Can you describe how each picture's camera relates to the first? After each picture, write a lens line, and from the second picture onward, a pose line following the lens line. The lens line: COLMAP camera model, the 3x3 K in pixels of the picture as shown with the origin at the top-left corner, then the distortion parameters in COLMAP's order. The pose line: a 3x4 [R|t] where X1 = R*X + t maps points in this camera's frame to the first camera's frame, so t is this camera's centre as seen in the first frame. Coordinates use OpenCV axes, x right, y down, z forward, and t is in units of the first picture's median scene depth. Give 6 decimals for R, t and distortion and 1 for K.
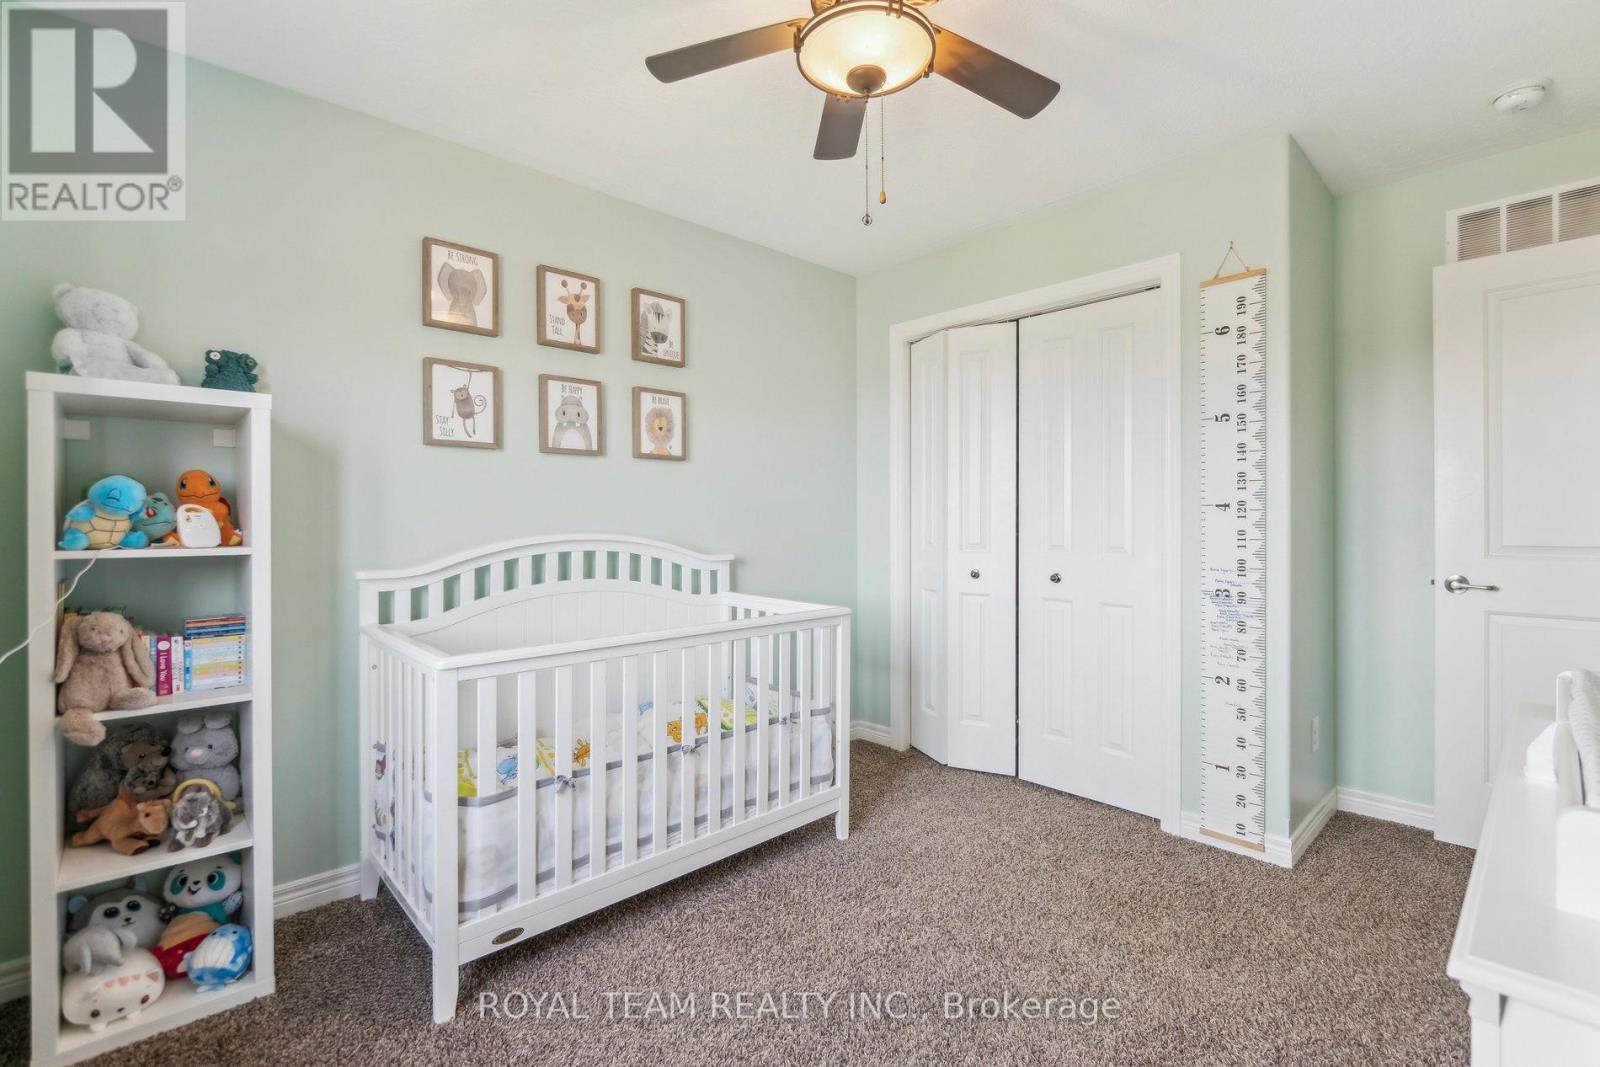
lens RADIAL K [[714.6, 0, 804.3], [0, 714.6, 526.9], [0, 0, 1]] dist [-0.002415, -0.000277]
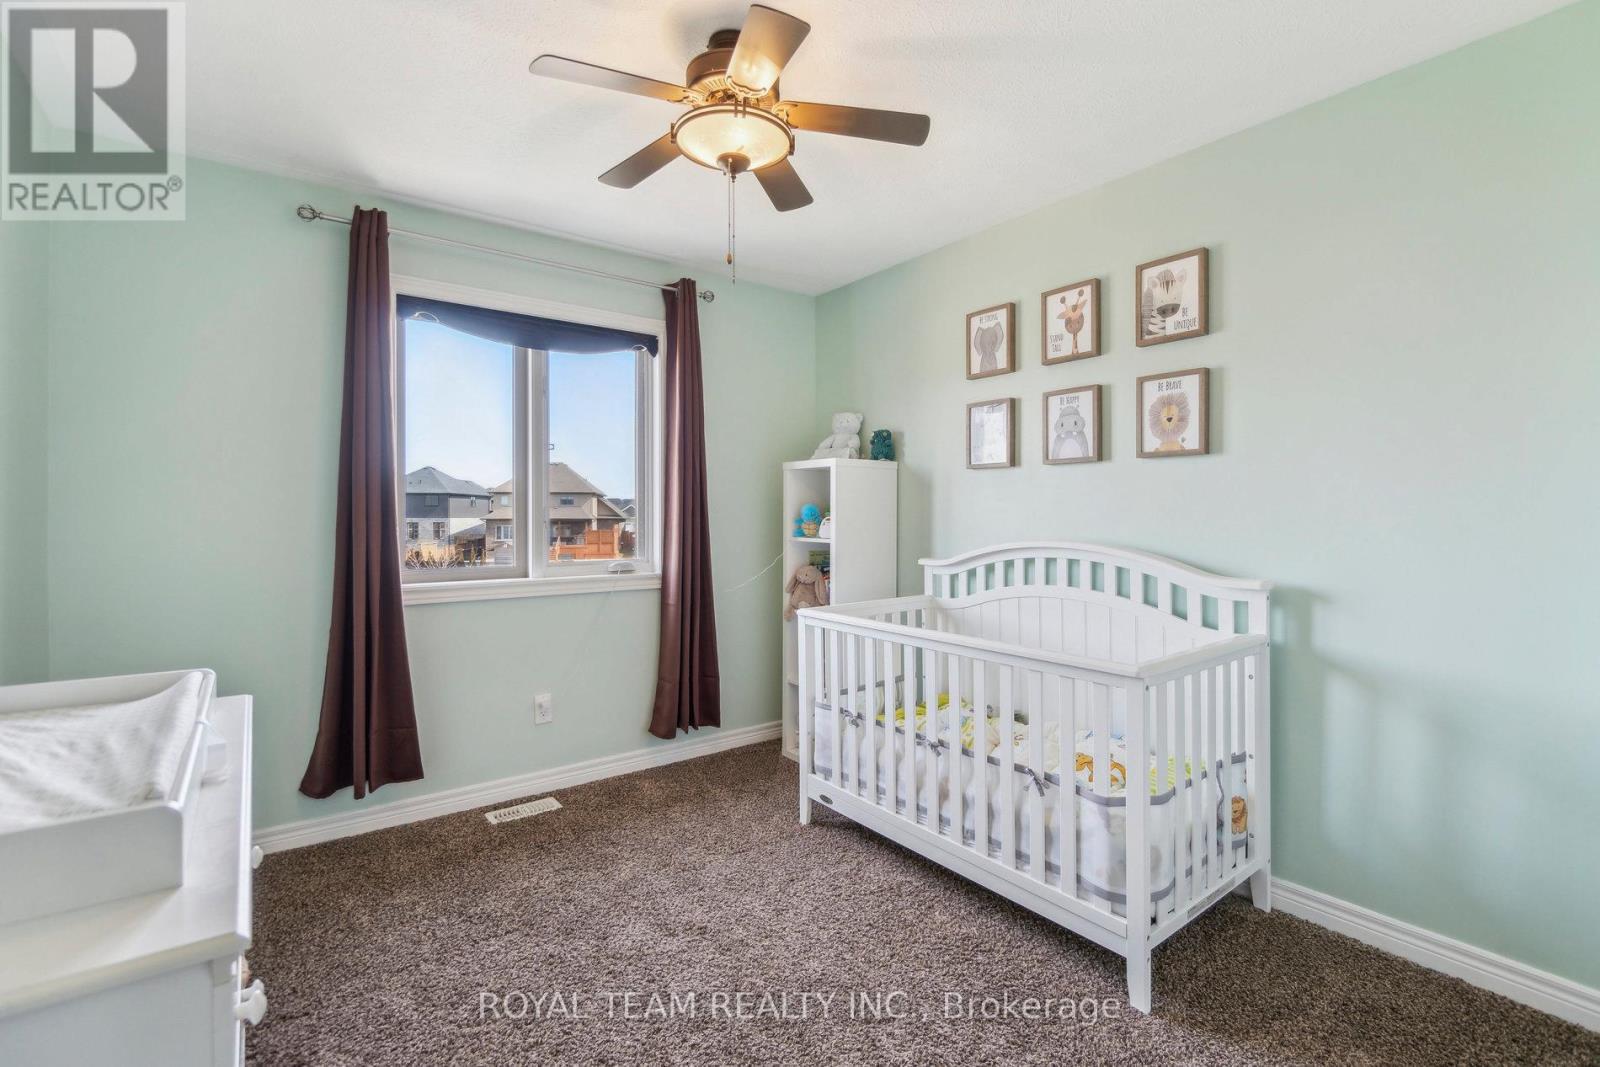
lens RADIAL K [[714.6, 0, 804.1], [0, 714.6, 516.6], [0, 0, 1]] dist [-0.002415, -0.000277]
pose [[-0.102948, 0.005803, -0.994670, 0.735010], [-0.012466, 0.999897, 0.007124, -0.028353], [0.994609, 0.013133, -0.102865, 0.733970]]
